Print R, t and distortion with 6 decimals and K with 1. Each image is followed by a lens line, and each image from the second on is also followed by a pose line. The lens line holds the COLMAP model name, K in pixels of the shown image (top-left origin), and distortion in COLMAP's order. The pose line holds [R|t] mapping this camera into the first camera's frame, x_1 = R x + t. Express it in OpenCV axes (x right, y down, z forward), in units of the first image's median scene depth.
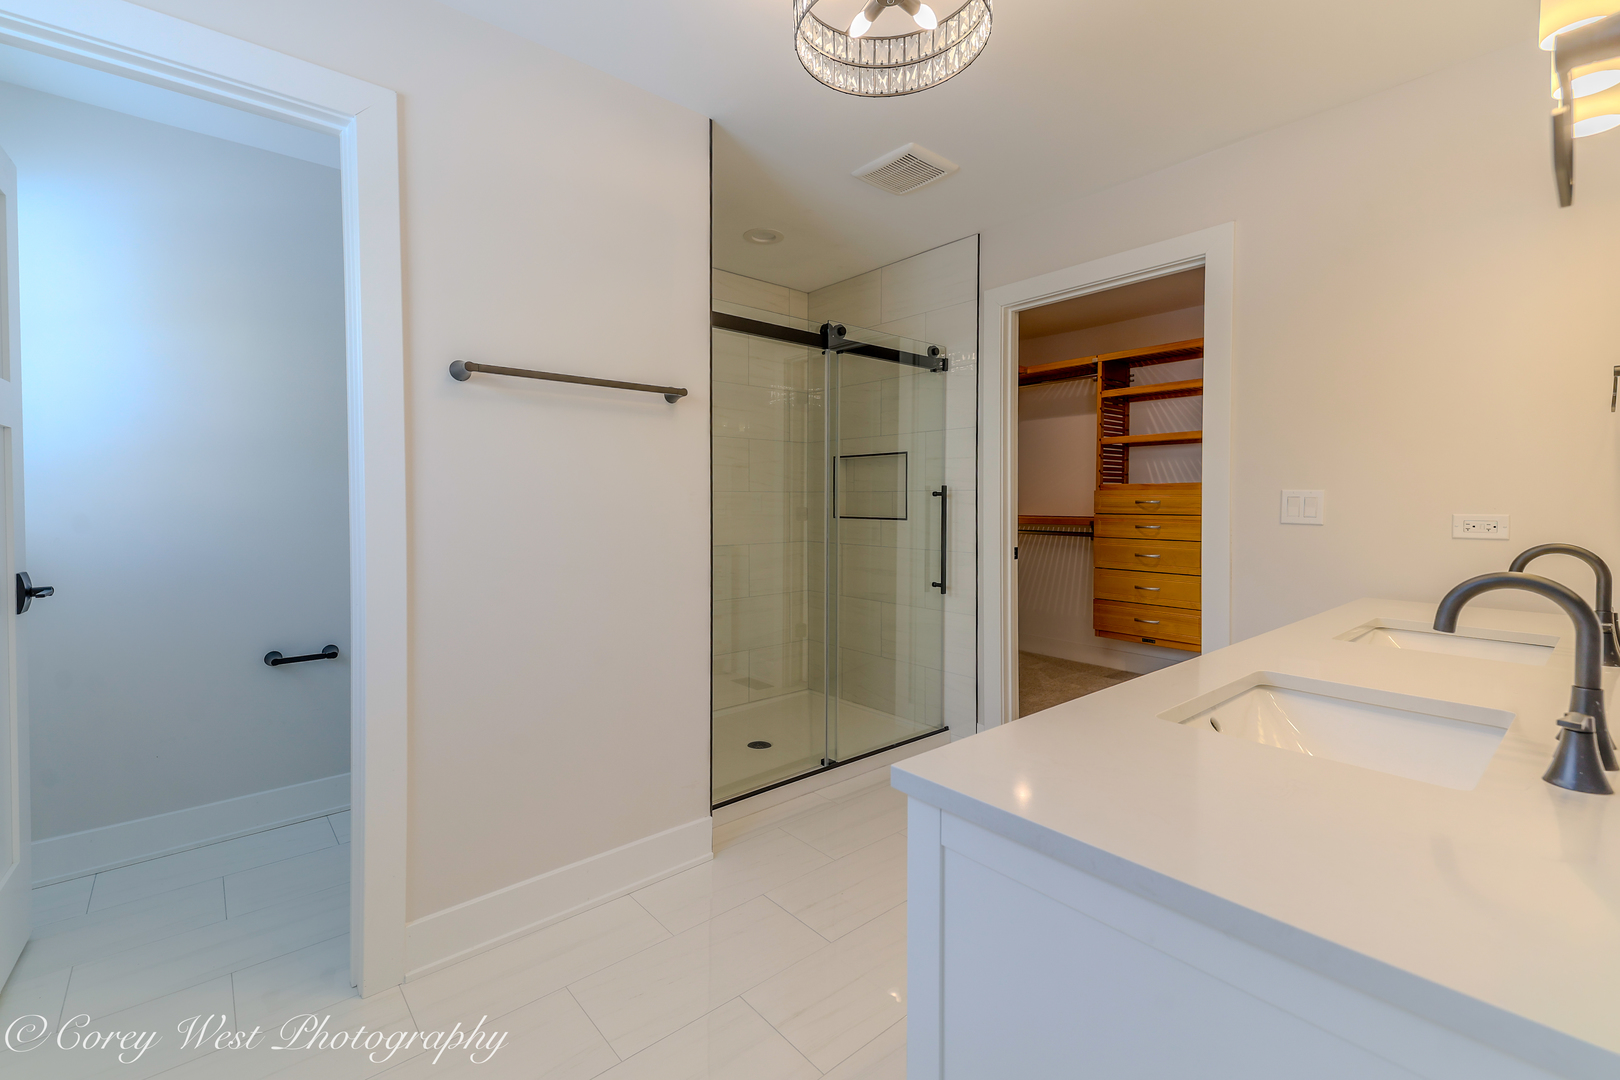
lens RADIAL K [[700.3, 0, 808.2], [0, 700.3, 531.9], [0, 0, 1]] dist [0.000058, 0.000002]
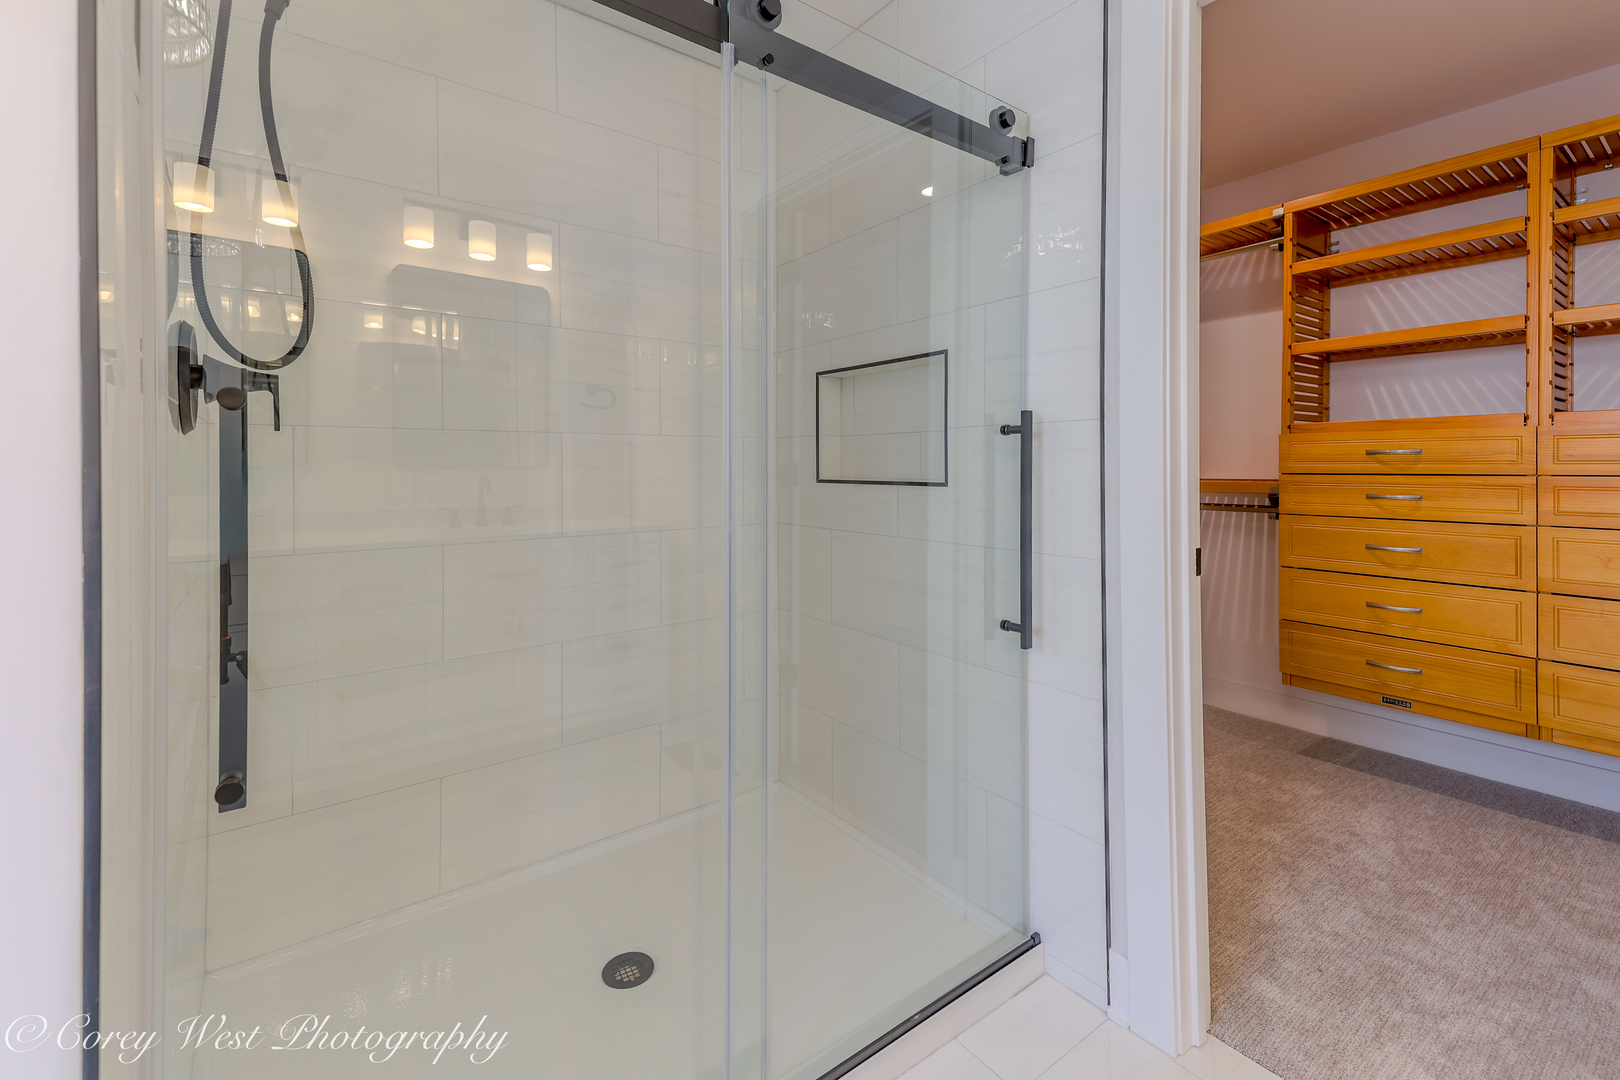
lens RADIAL K [[696.9, 0, 813.7], [0, 696.9, 485.9], [0, 0, 1]] dist [0.020912, -0.000010]
pose [[0.997345, -0.002322, -0.072790, 0.079076], [0.001261, 0.999892, -0.014614, -0.009587], [0.072816, 0.014484, 0.997240, 0.478107]]
